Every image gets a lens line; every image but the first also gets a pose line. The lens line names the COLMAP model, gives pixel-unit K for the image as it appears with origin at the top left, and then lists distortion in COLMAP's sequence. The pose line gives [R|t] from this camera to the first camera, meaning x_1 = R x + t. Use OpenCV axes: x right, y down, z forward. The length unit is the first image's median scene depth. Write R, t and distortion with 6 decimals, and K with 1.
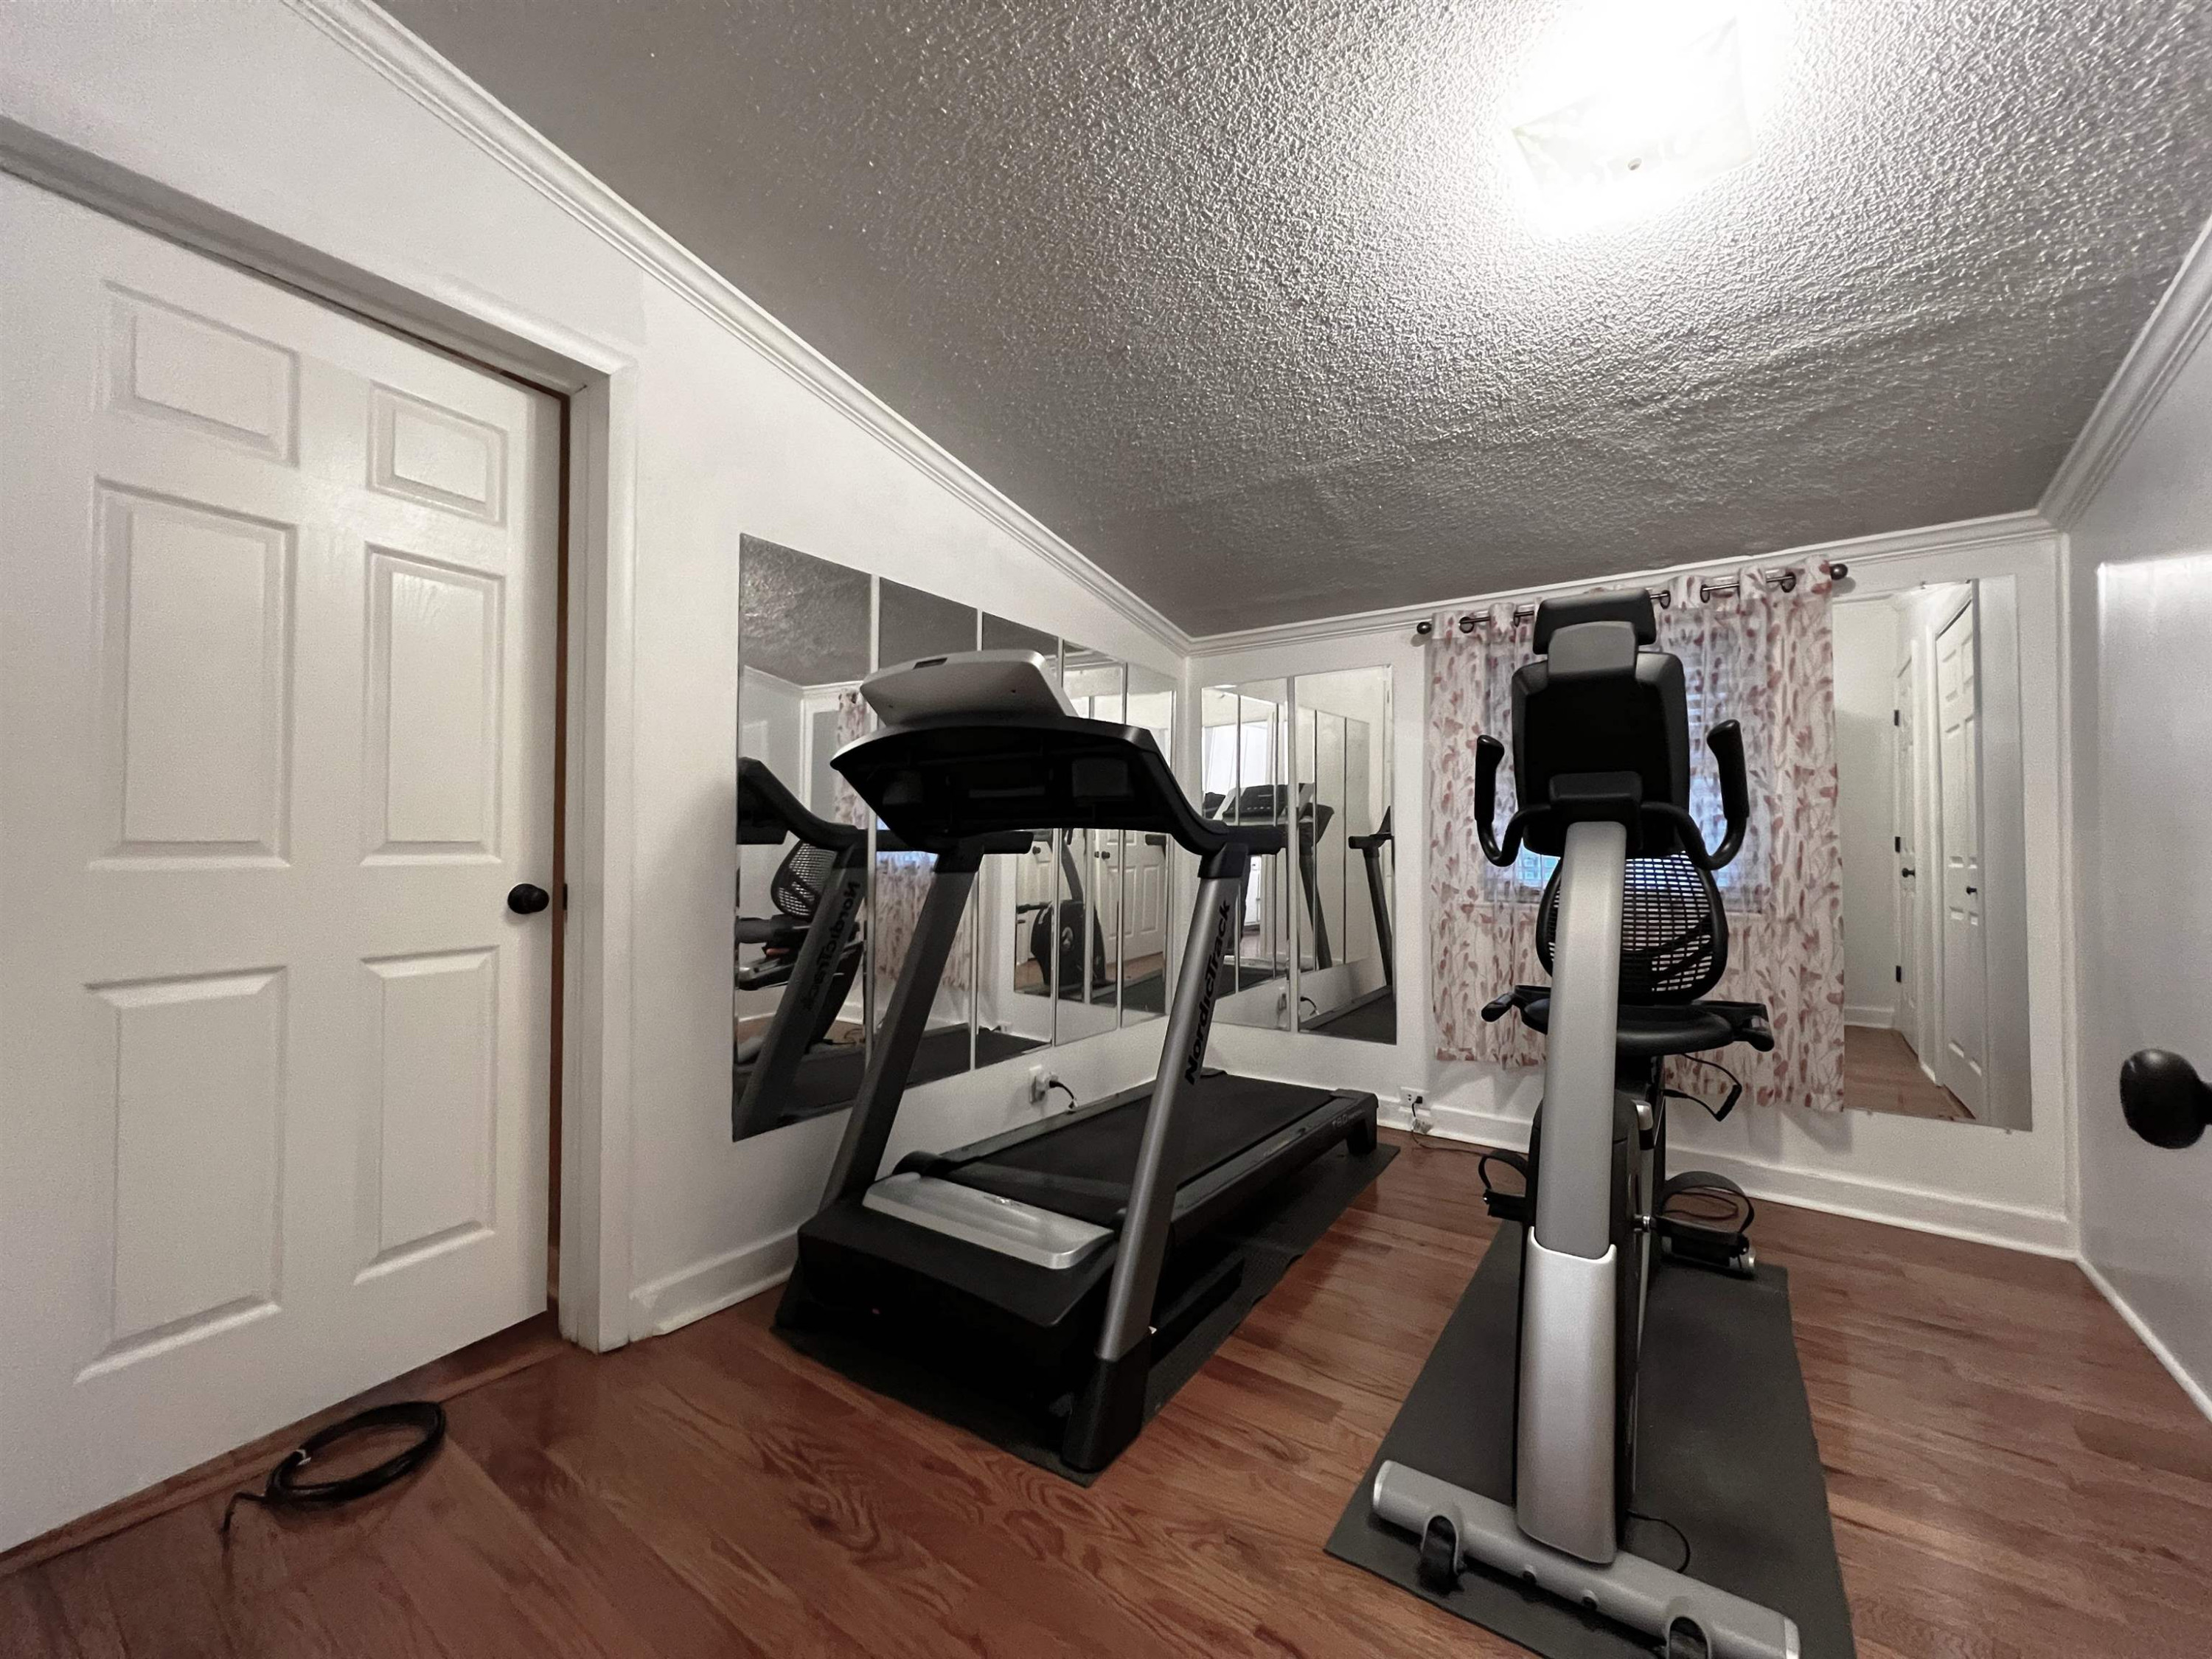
lens RADIAL K [[872.1, 0, 1106.0], [0, 872.1, 829.5], [0, 0, 1]] dist [0.001286, 0.000018]
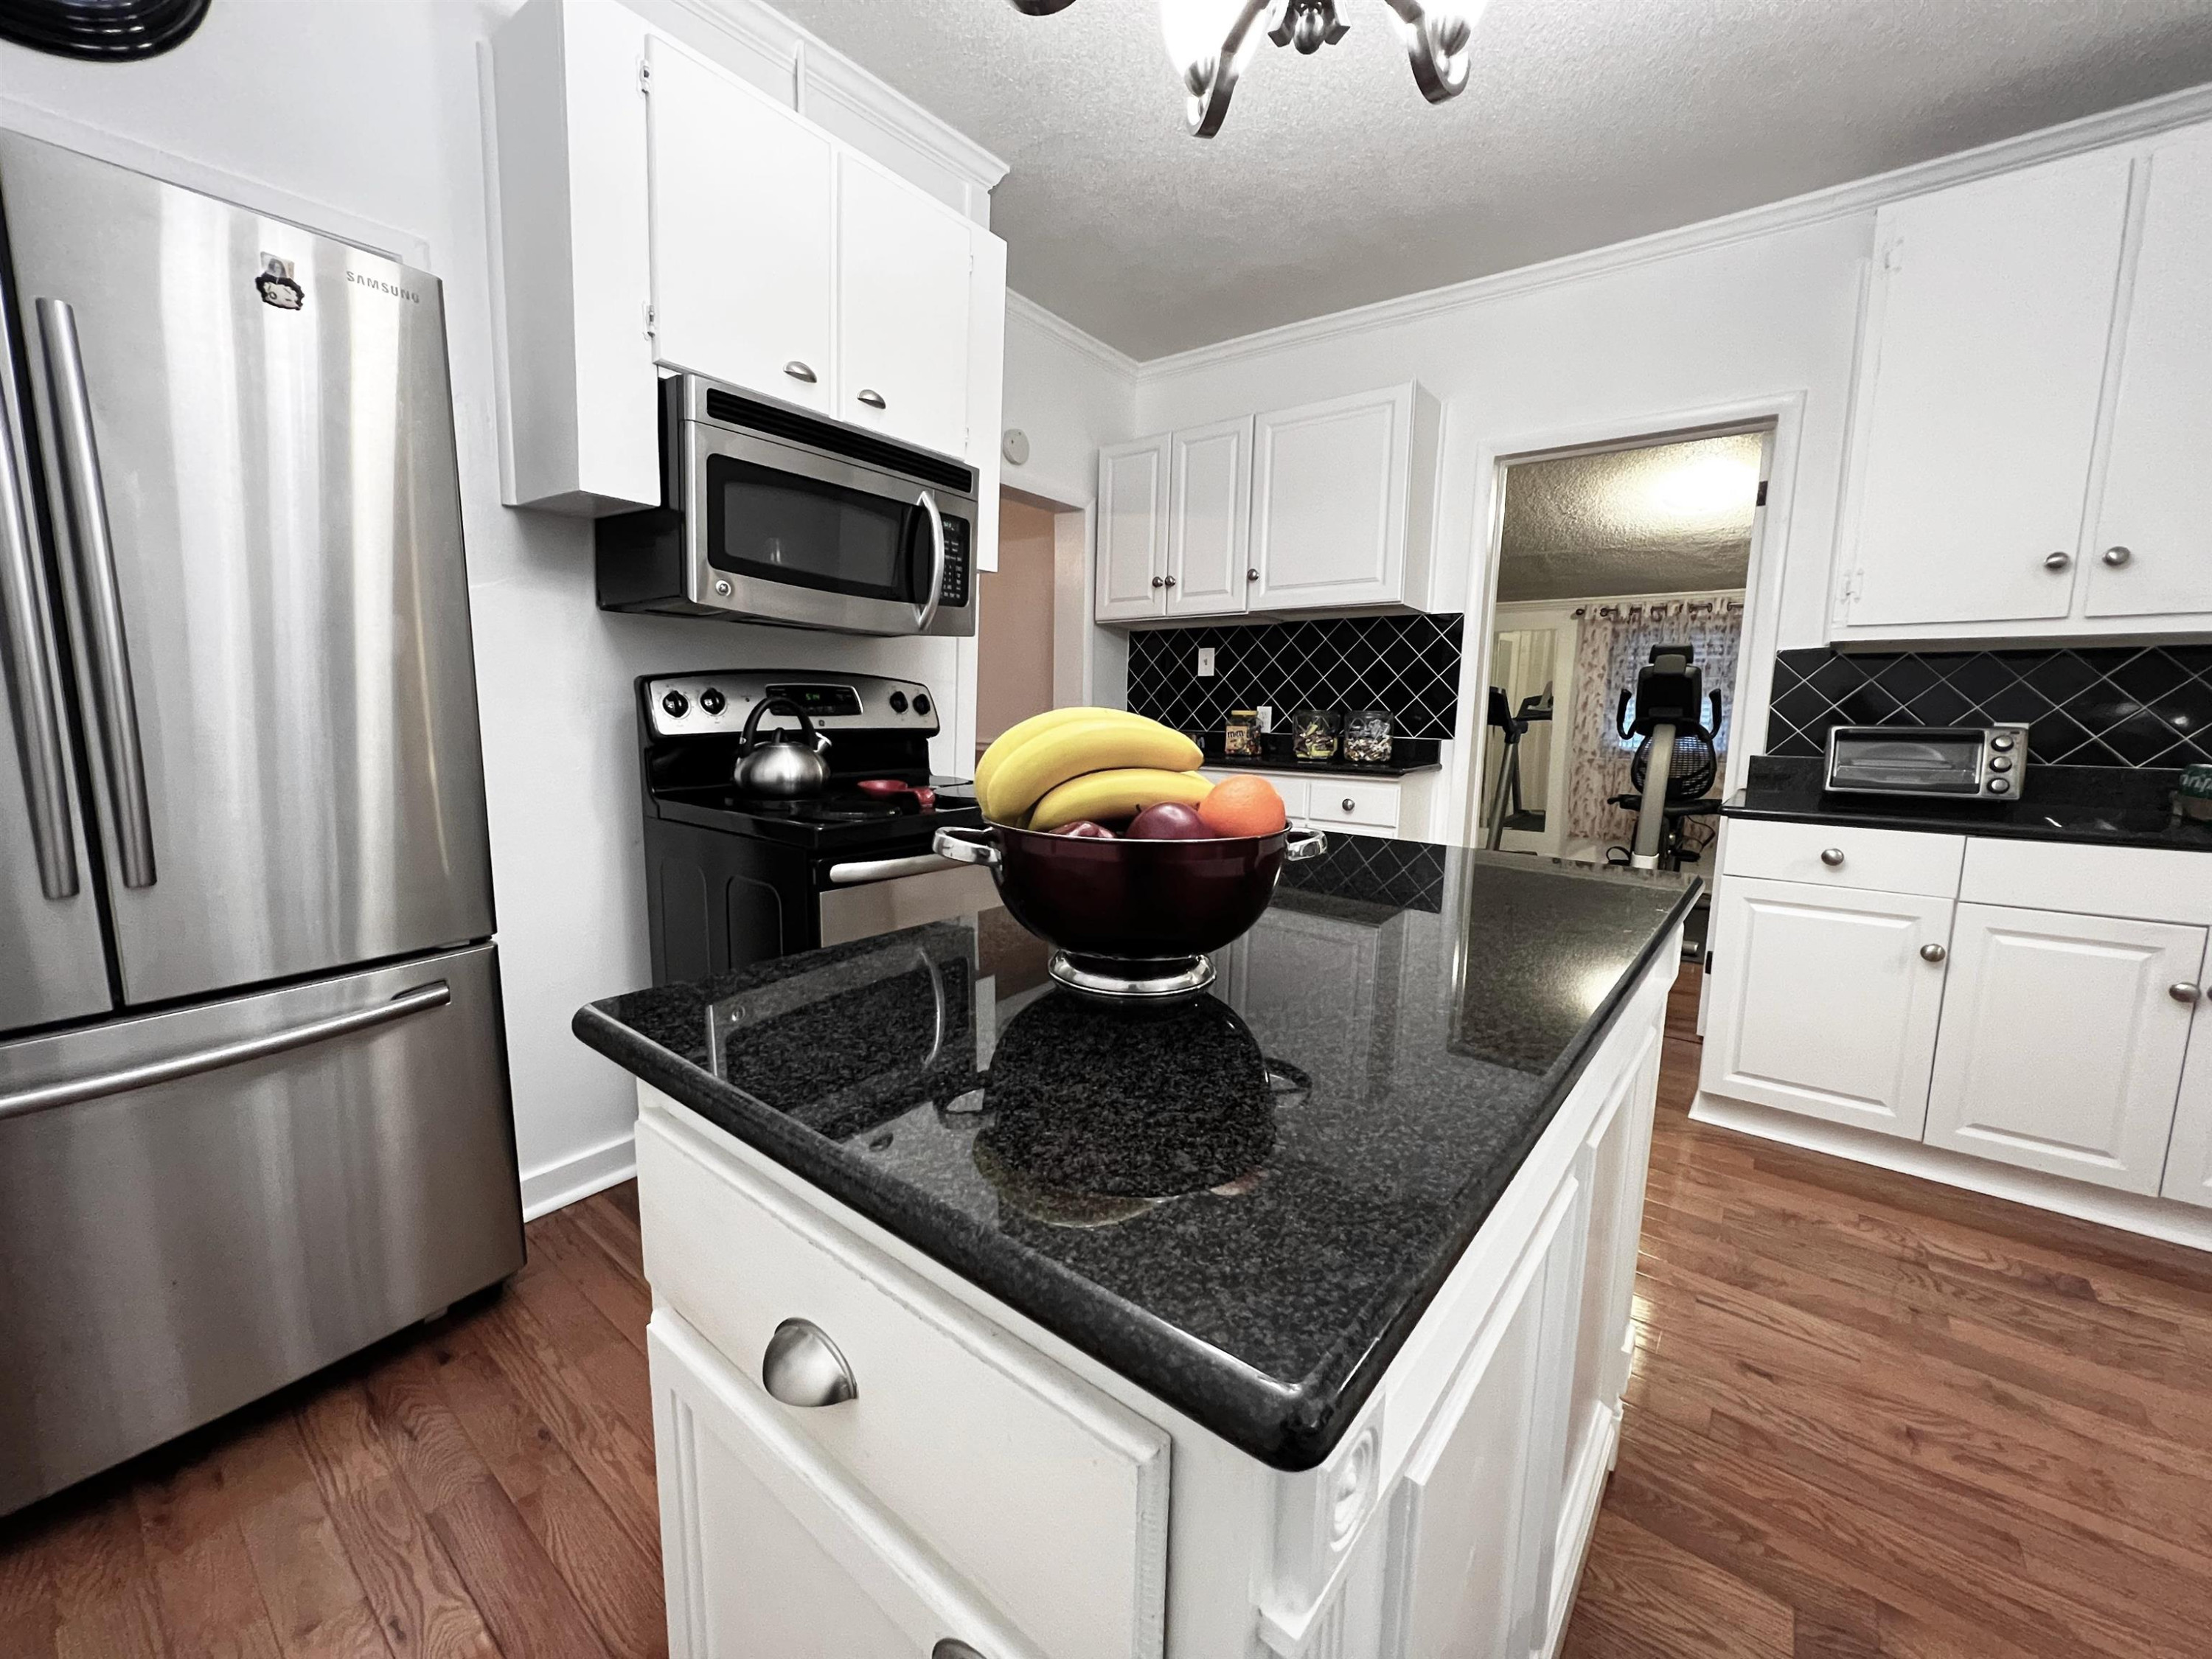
lens RADIAL K [[872.1, 0, 1106.0], [0, 872.1, 829.5], [0, 0, 1]] dist [0.001286, 0.000018]
pose [[0.998940, 0.016321, -0.043050, -0.610310], [-0.009828, 0.989098, 0.146929, -0.035843], [0.044979, -0.146350, 0.988210, -1.049080]]
